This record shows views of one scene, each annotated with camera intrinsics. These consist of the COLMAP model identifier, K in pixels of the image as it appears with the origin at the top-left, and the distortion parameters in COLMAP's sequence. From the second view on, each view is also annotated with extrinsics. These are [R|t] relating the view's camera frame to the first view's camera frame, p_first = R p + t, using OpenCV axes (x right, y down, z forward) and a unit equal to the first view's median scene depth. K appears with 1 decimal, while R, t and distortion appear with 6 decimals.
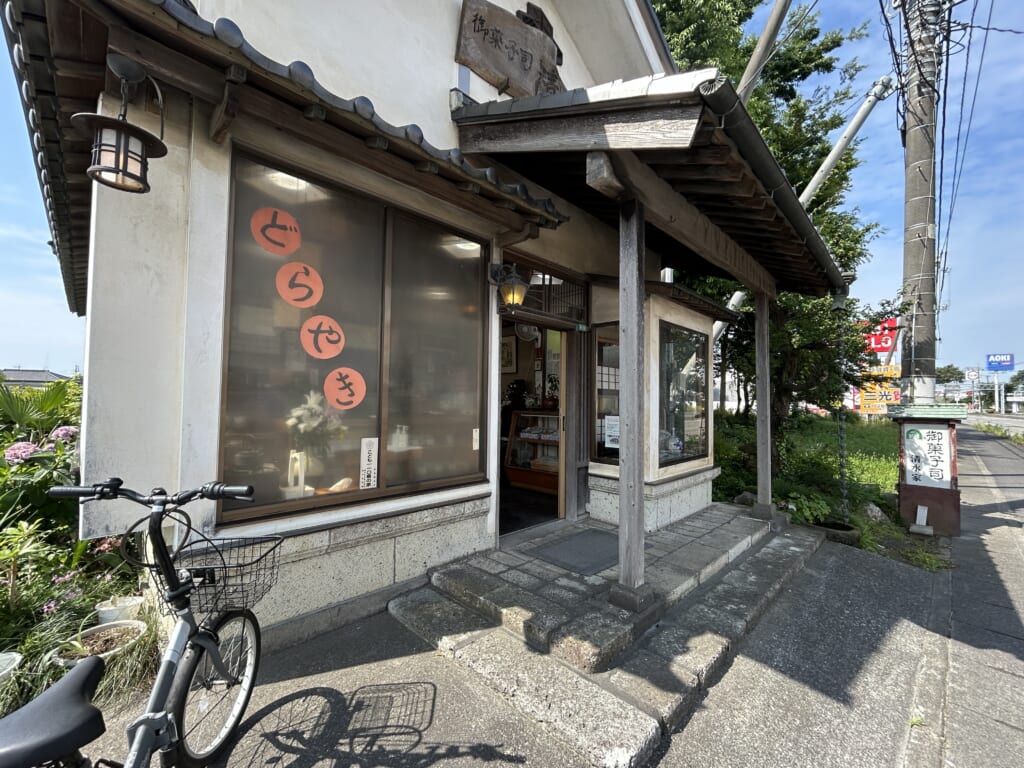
lens RADIAL K [[414.2, 0, 512.0], [0, 414.2, 384.0], [0, 0, 1]] dist [0.001535, 0.000279]
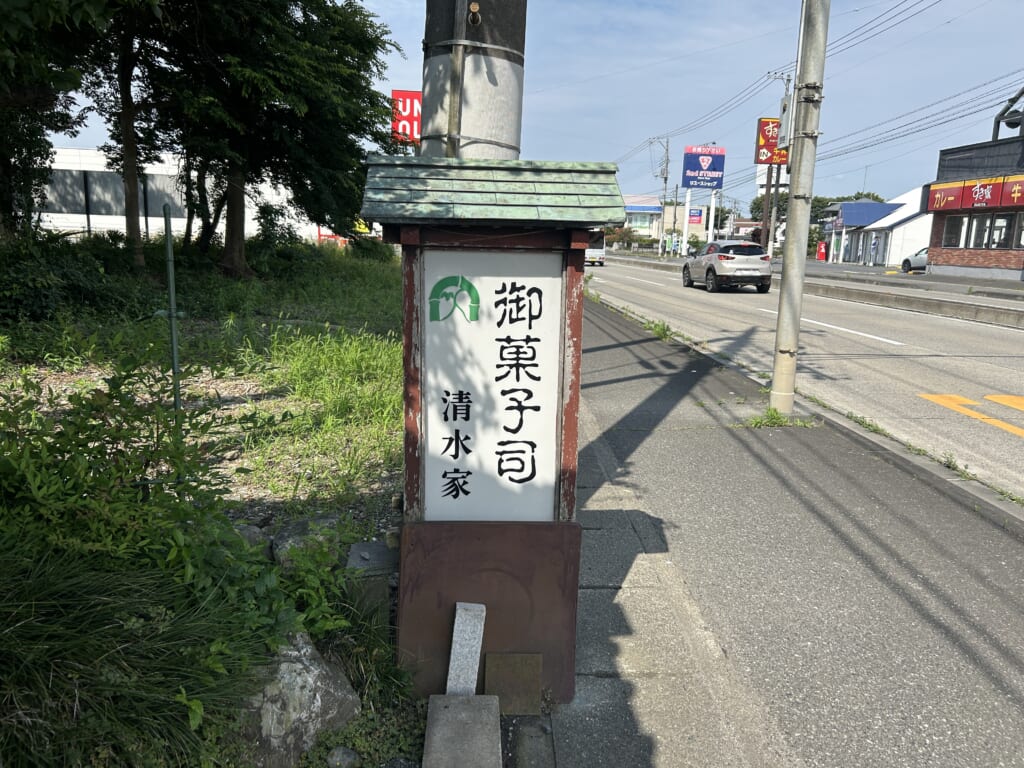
lens RADIAL K [[822.7, 0, 512.0], [0, 822.7, 384.0], [0, 0, 1]] dist [0.001208, -0.001562]
pose [[0.673171, -0.123755, 0.729058, 0.664538], [-0.049402, 0.976168, 0.211316, 0.070982], [-0.737835, -0.178269, 0.651014, 0.684685]]
